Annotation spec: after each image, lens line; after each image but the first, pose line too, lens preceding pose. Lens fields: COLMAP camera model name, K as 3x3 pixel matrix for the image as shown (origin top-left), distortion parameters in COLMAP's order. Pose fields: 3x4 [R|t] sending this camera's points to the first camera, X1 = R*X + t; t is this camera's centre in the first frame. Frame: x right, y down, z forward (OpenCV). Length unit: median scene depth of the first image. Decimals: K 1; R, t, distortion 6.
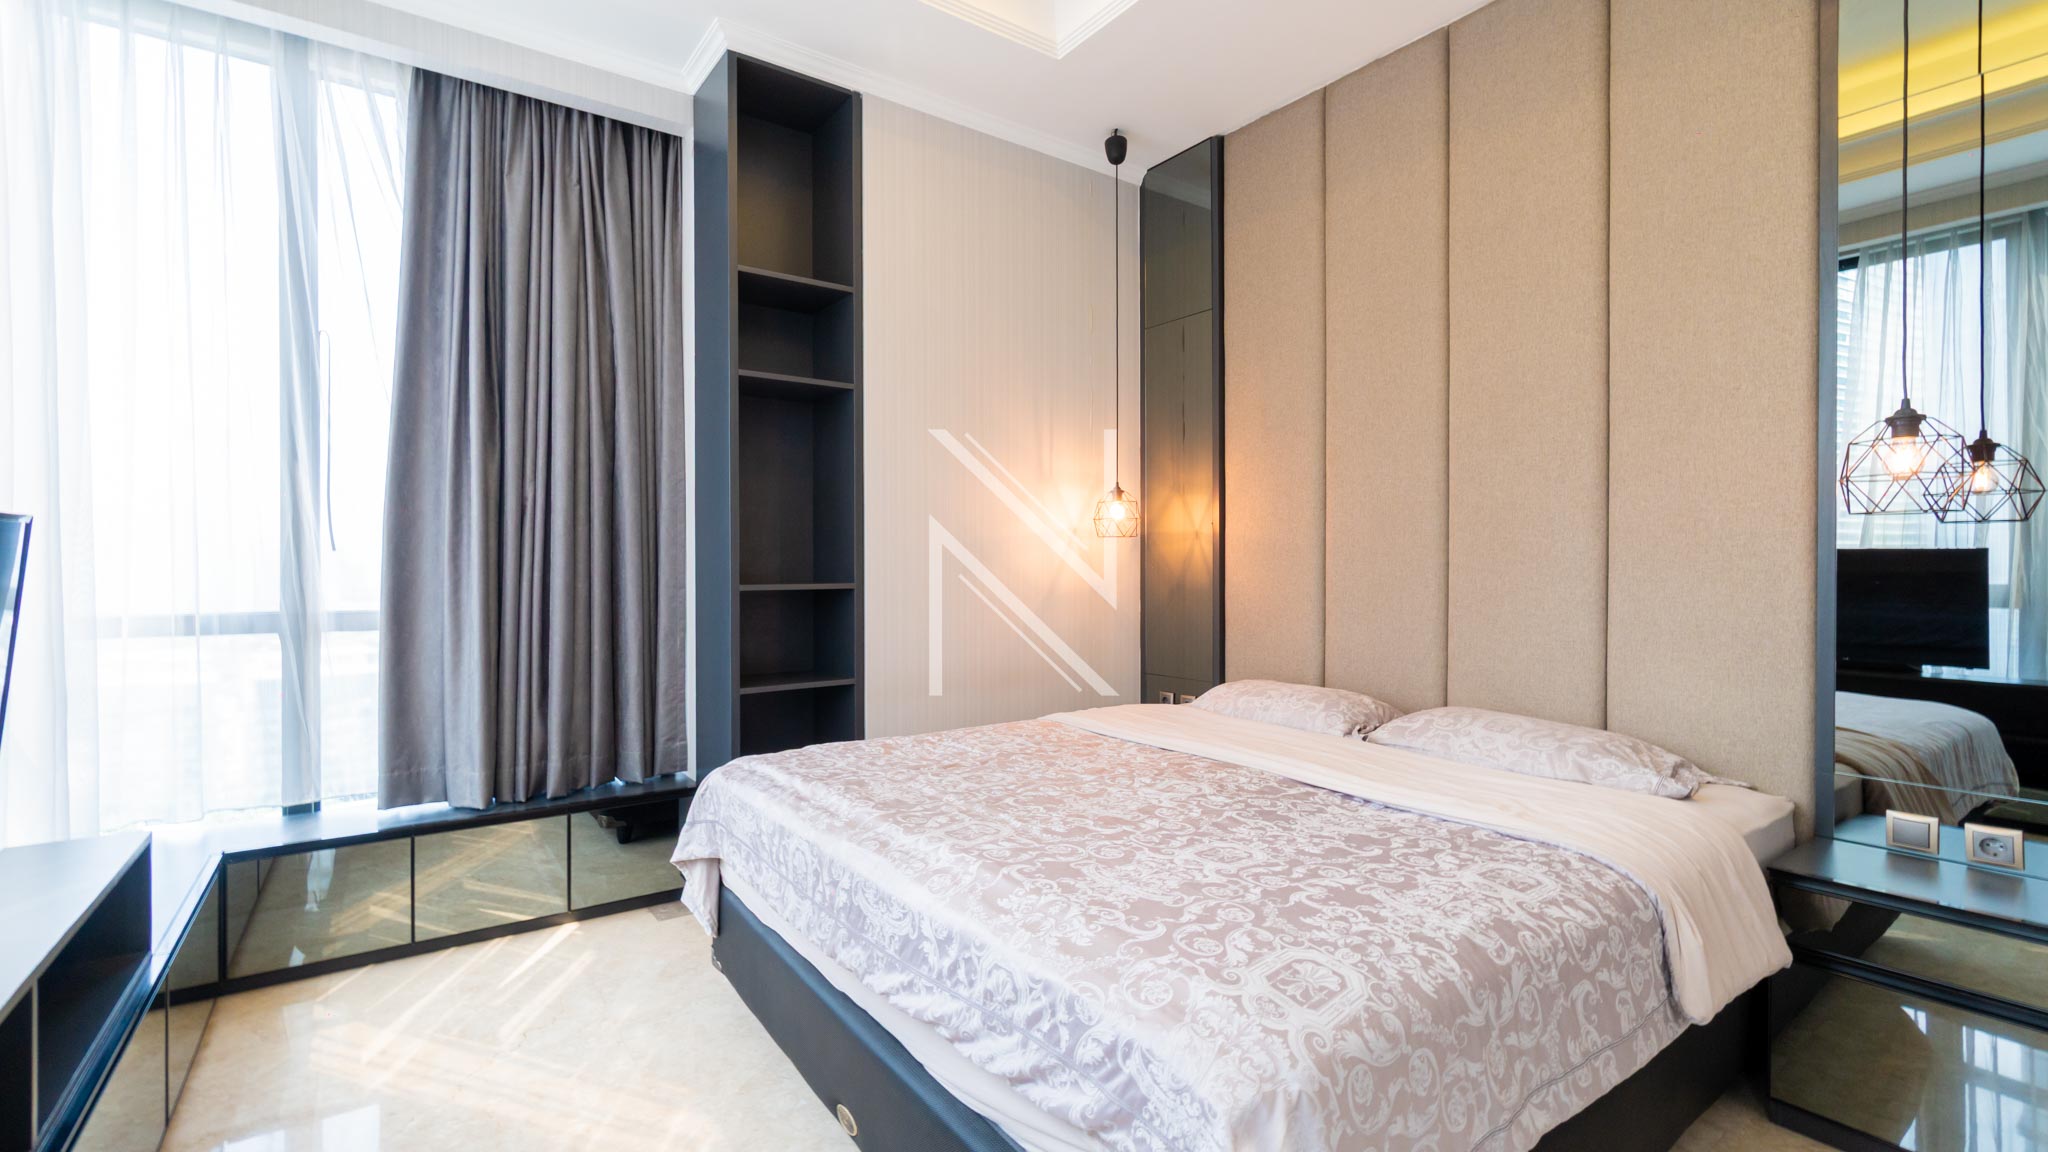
lens RADIAL K [[905.2, 0, 1014.4], [0, 905.2, 570.1], [0, 0, 1]] dist [-0.000069, 0.001452]
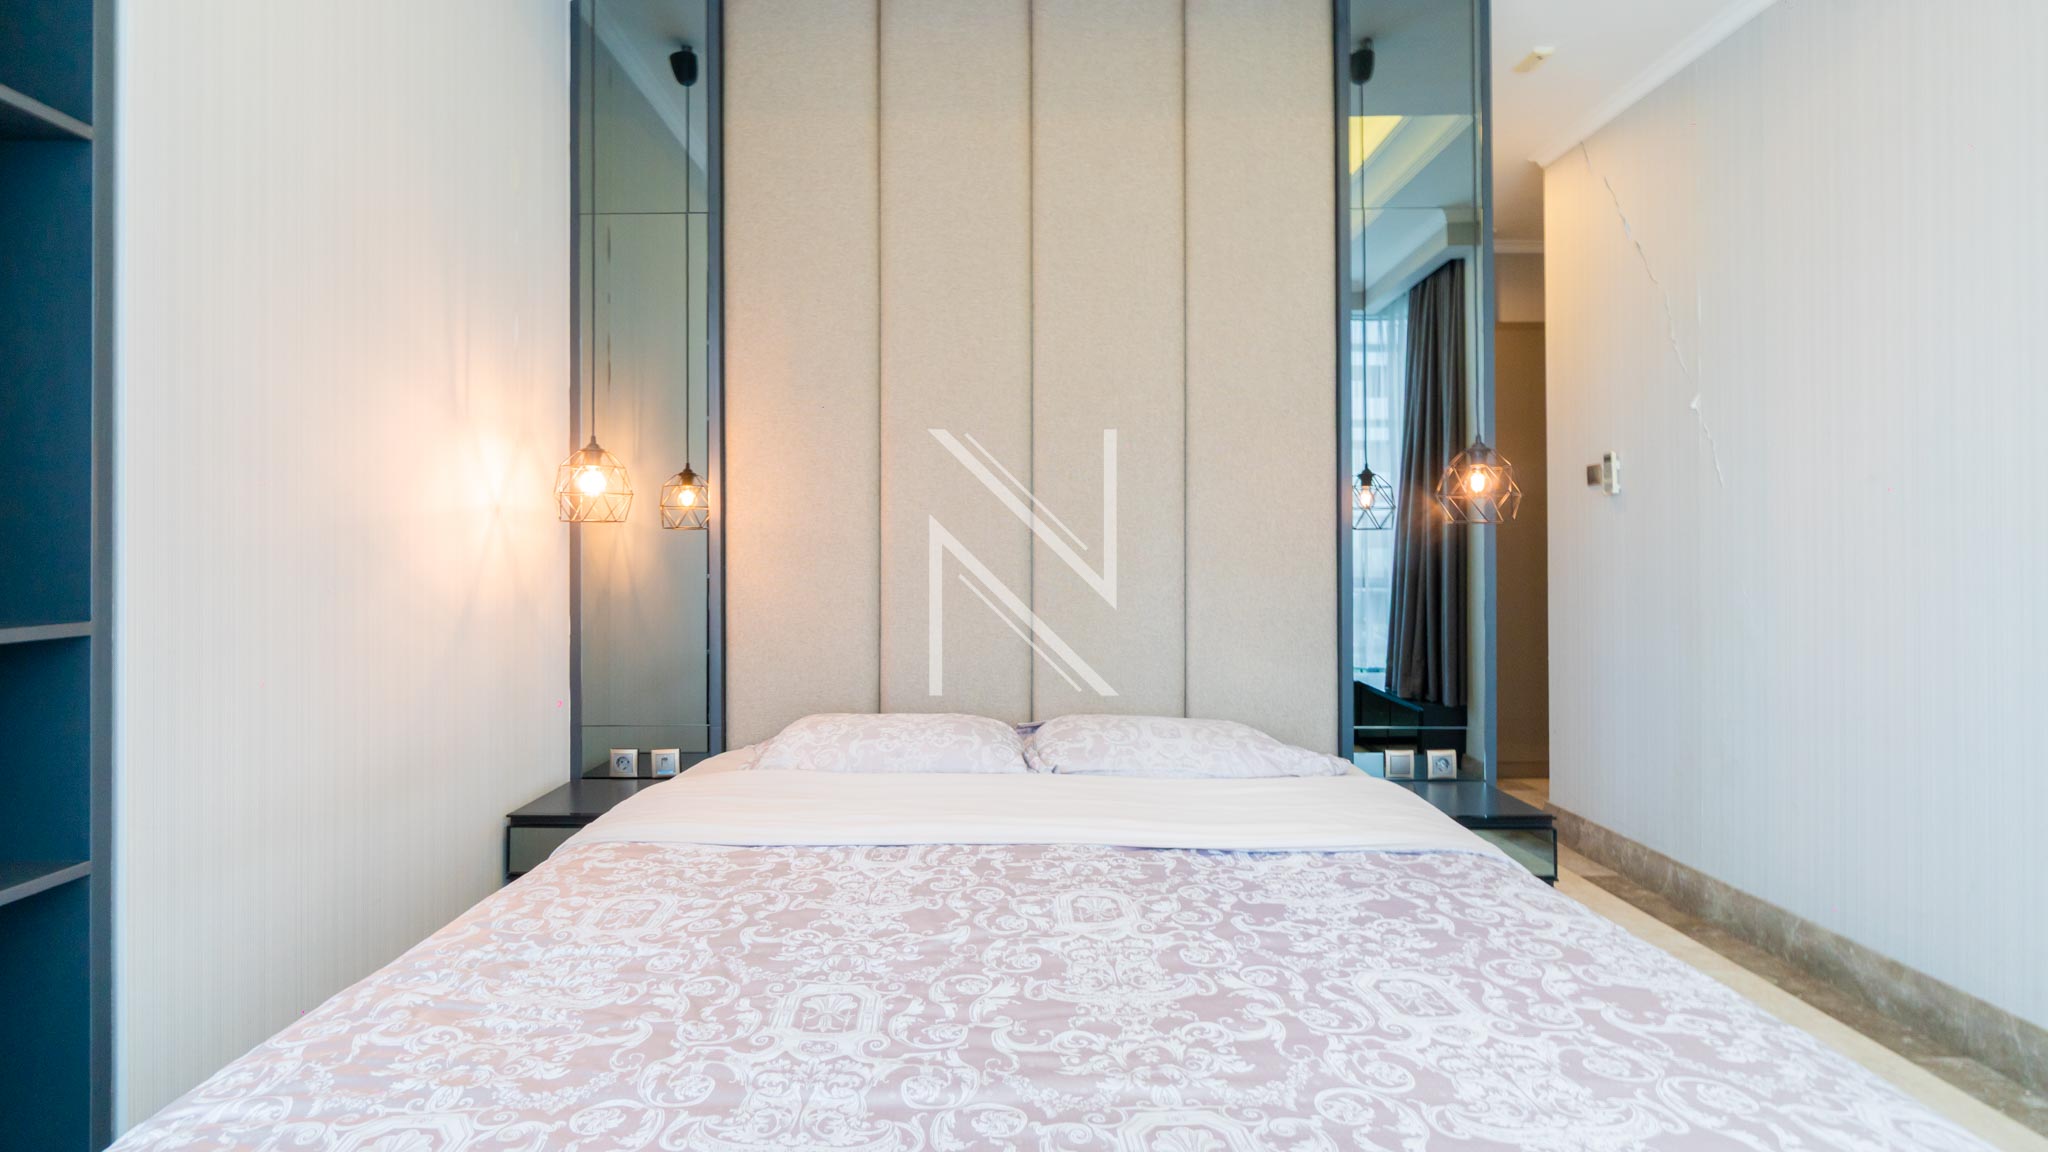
lens RADIAL K [[905.2, 0, 988.2], [0, 905.2, 534.8], [0, 0, 1]] dist [-0.000069, 0.001452]
pose [[0.584416, 0.012868, 0.811352, -0.471269], [0.008081, 0.999732, -0.021676, -0.021393], [-0.811414, 0.019224, 0.584156, 0.779195]]
